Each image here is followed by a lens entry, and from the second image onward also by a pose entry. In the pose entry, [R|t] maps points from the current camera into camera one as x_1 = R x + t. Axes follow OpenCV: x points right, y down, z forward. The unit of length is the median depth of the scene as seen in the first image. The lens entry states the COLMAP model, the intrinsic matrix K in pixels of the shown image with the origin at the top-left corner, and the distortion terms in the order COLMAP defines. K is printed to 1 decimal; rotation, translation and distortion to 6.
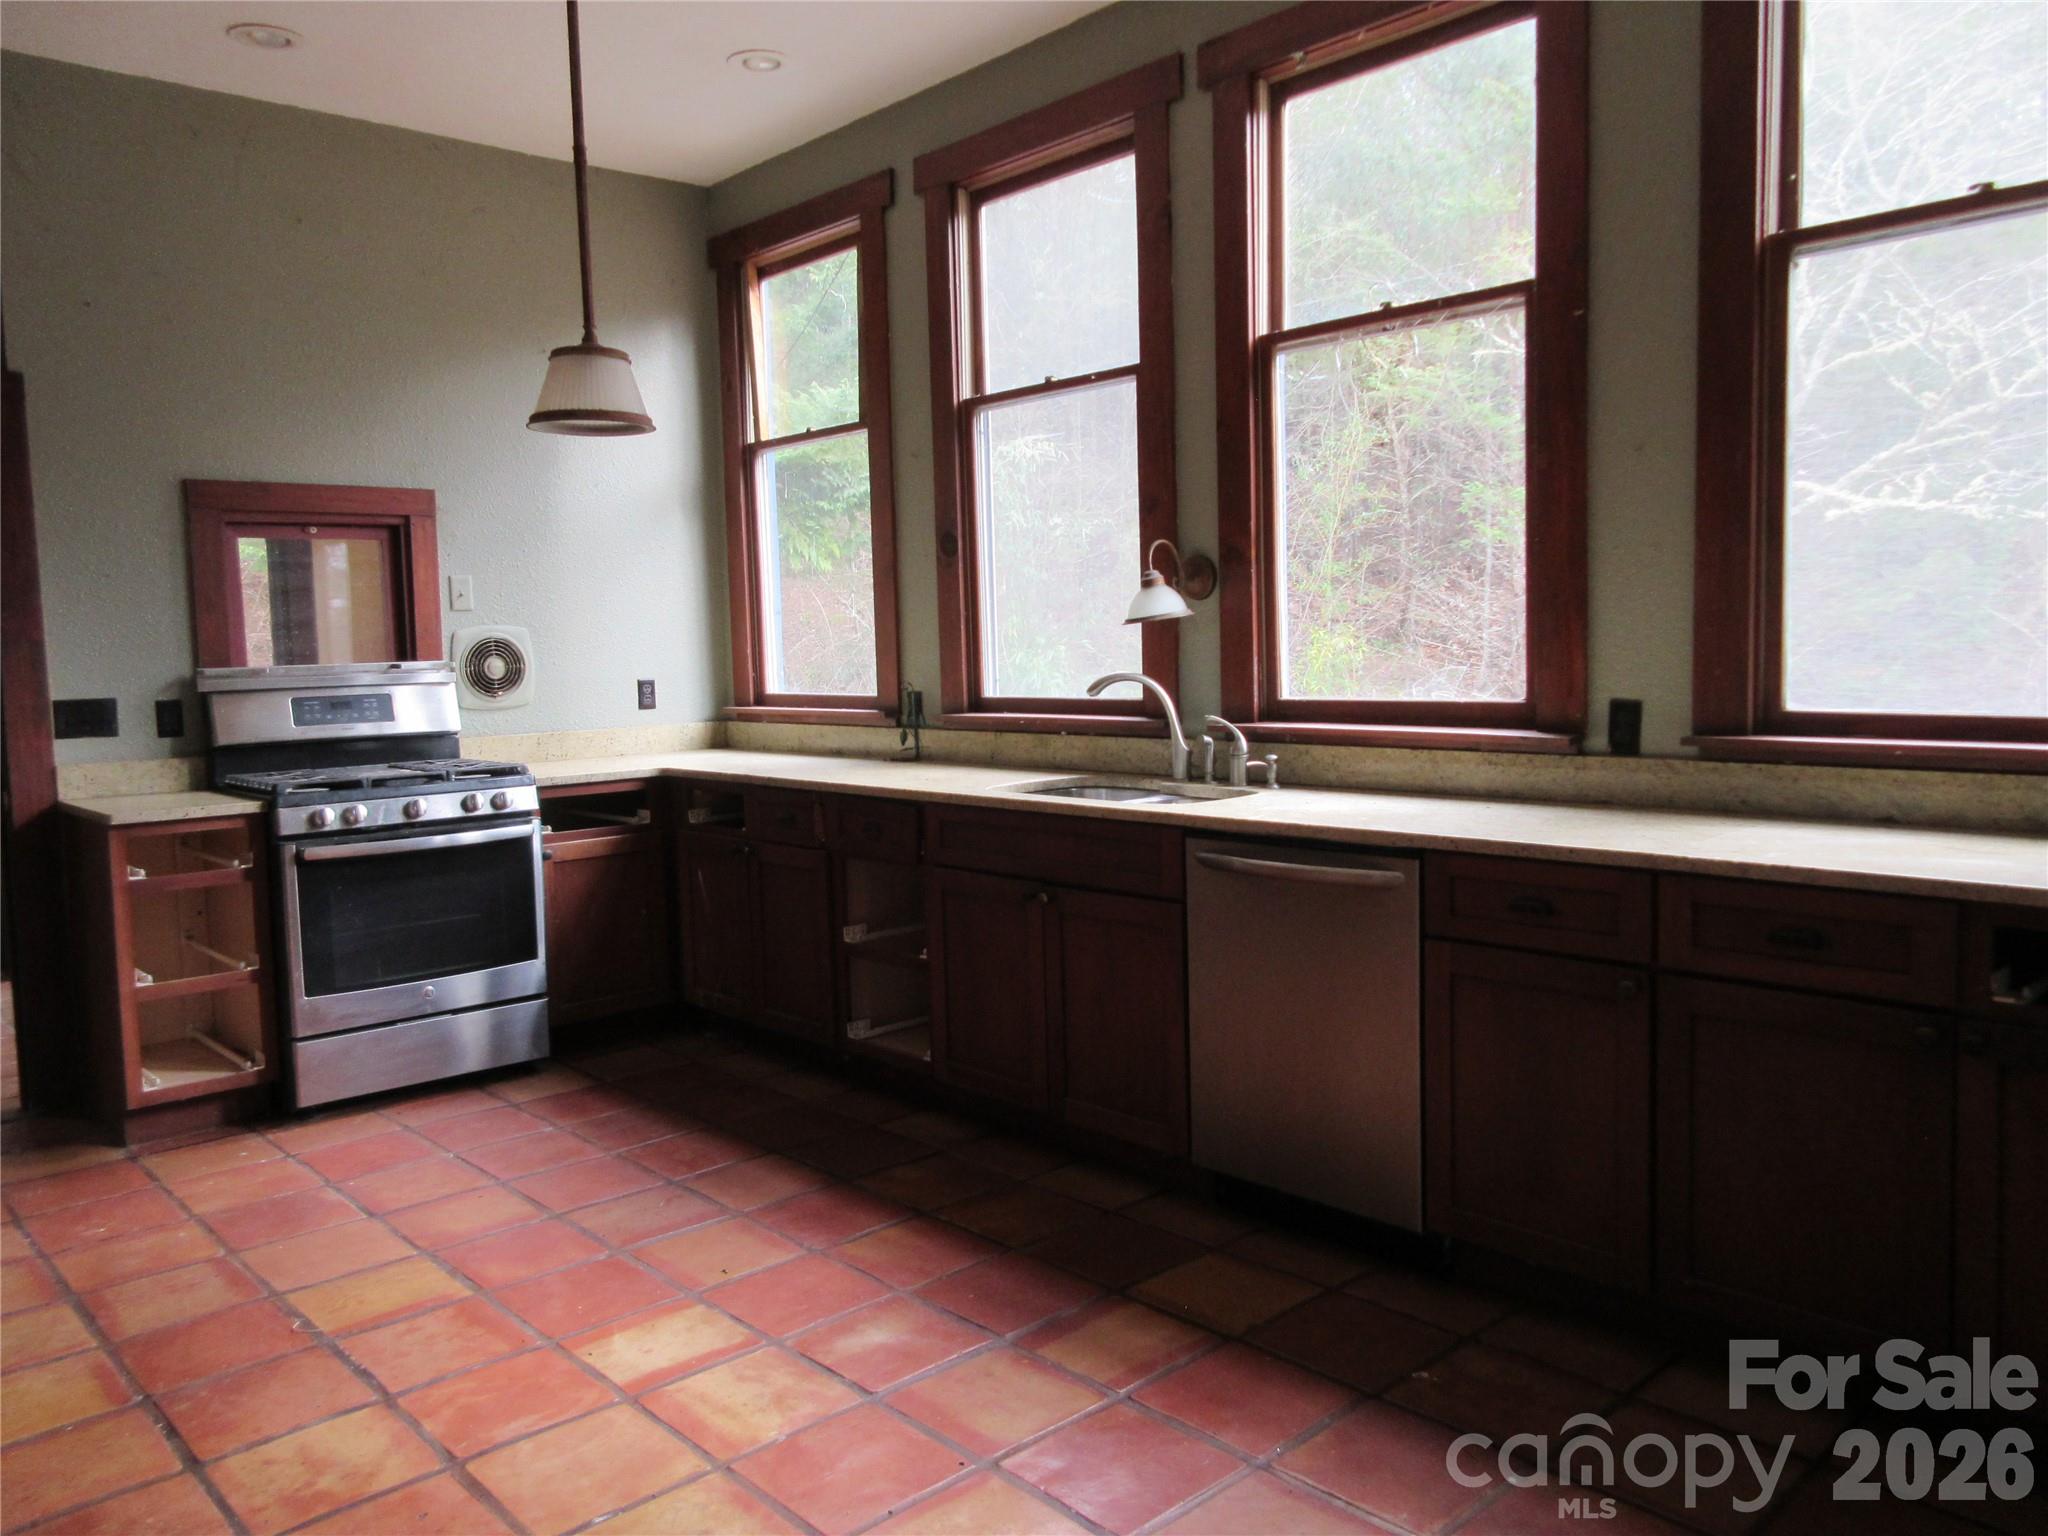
lens RADIAL K [[1537.3, 0, 1025.7], [0, 1537.3, 769.5], [0, 0, 1]] dist [0.026601, -0.021982]
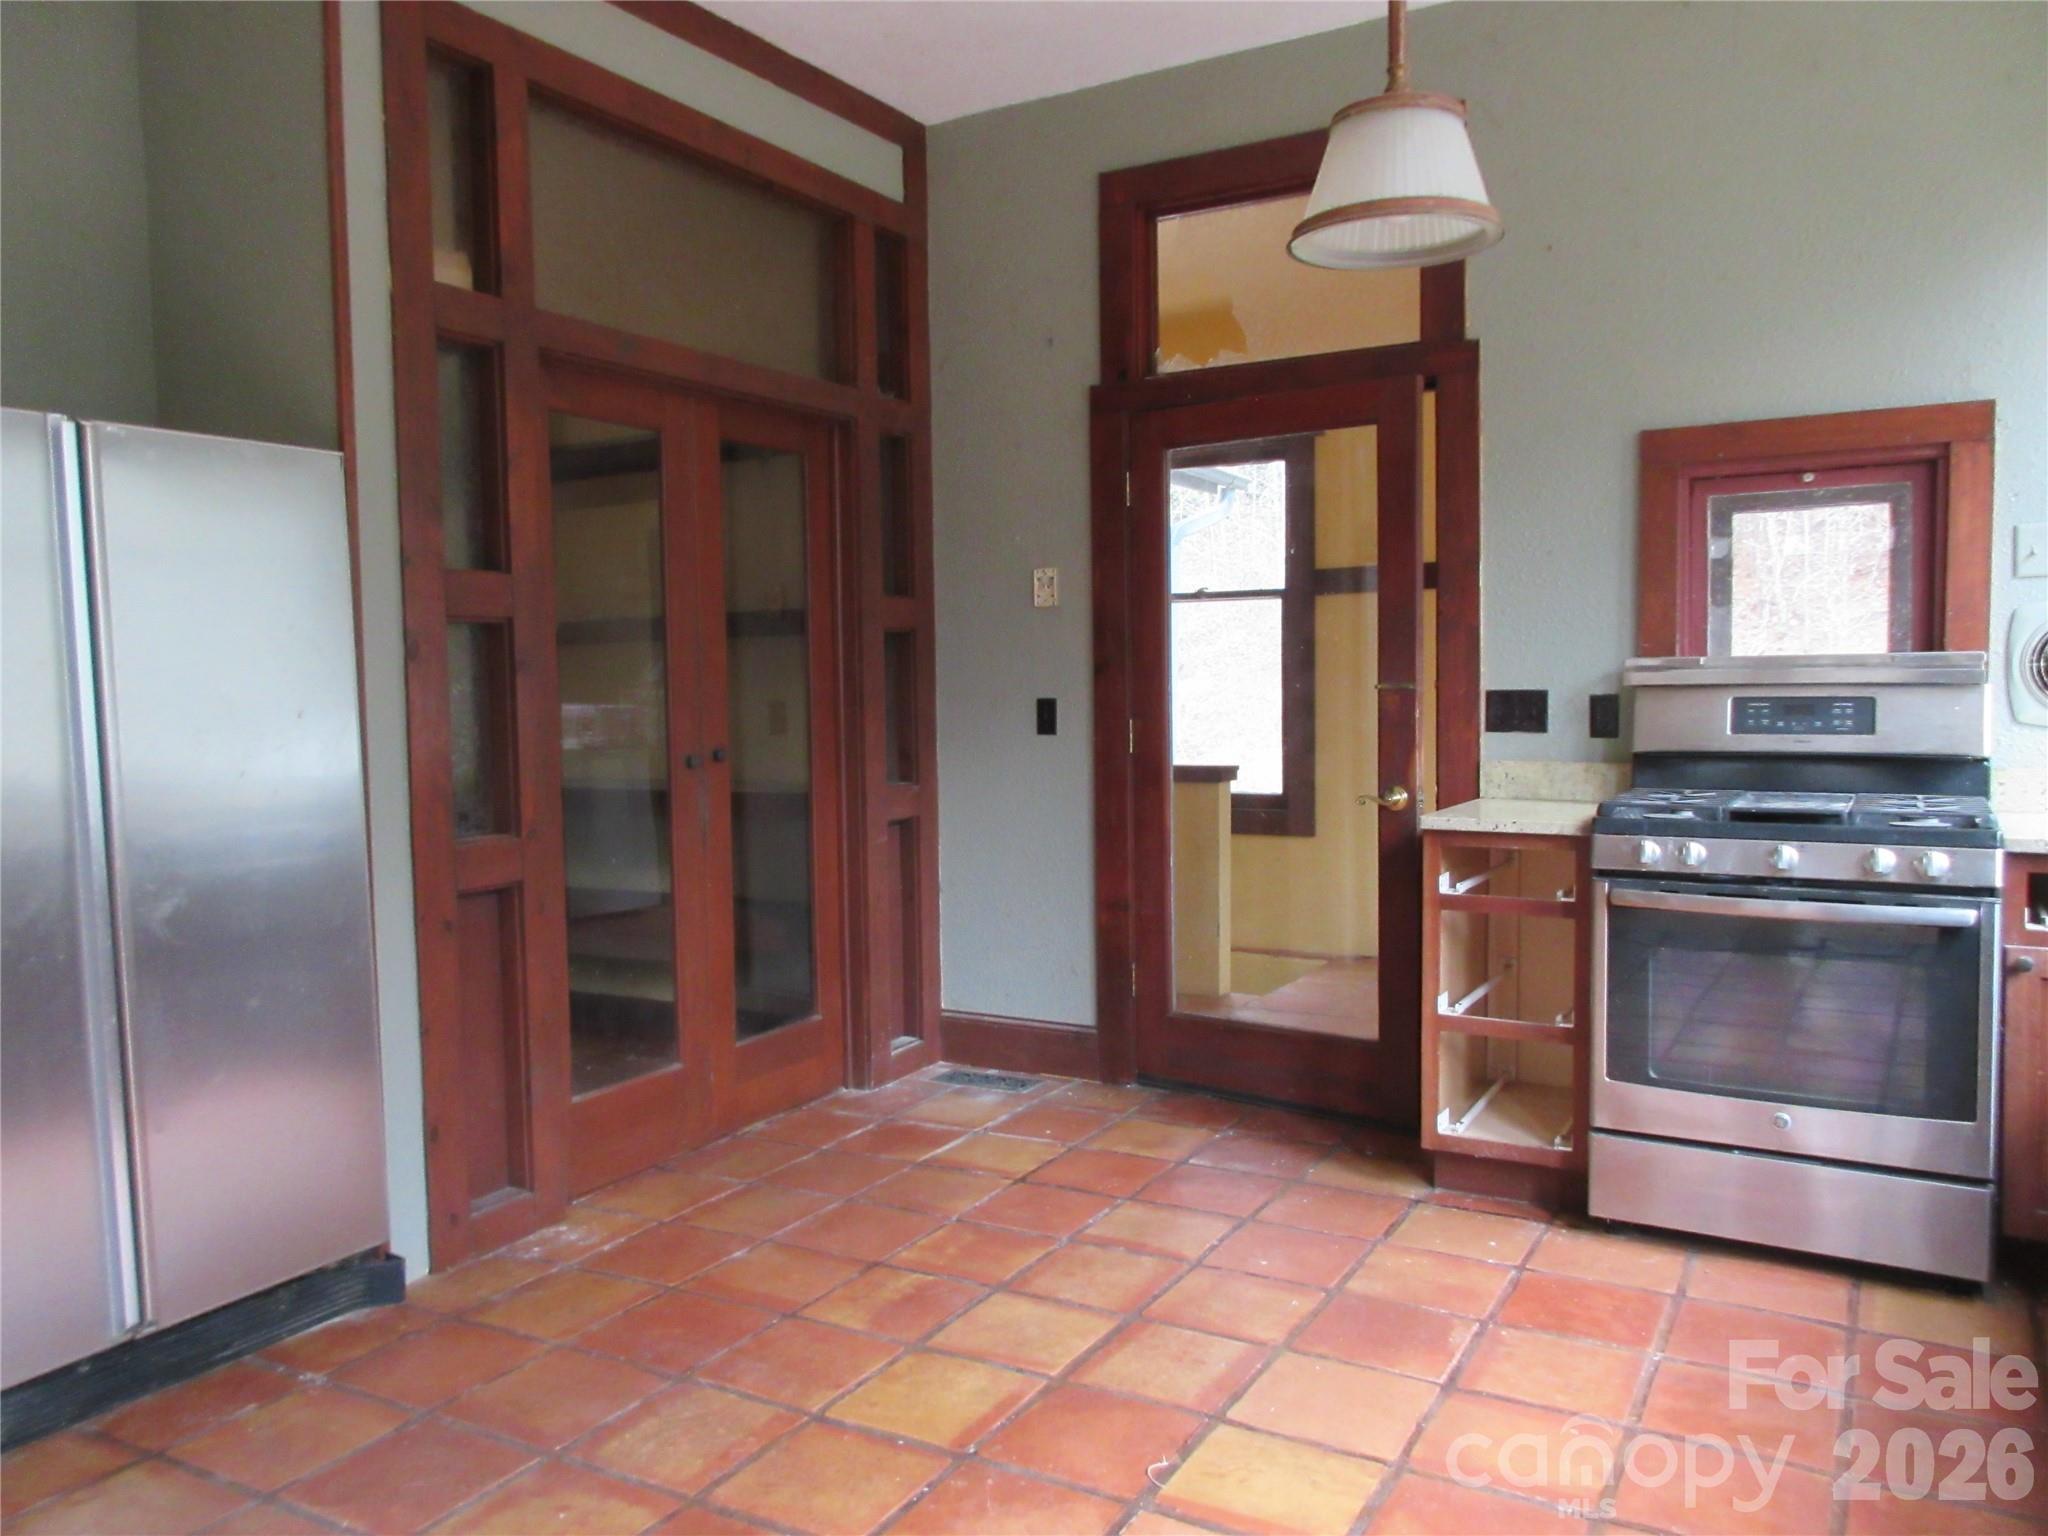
lens RADIAL K [[1537.3, 0, 1027.5], [0, 1537.3, 766.9], [0, 0, 1]] dist [0.026601, -0.021982]
pose [[0.306008, 0.079555, -0.948699, 0.170584], [-0.079839, 0.995137, 0.057697, -0.030846], [0.948675, 0.058088, 0.310872, 0.467271]]
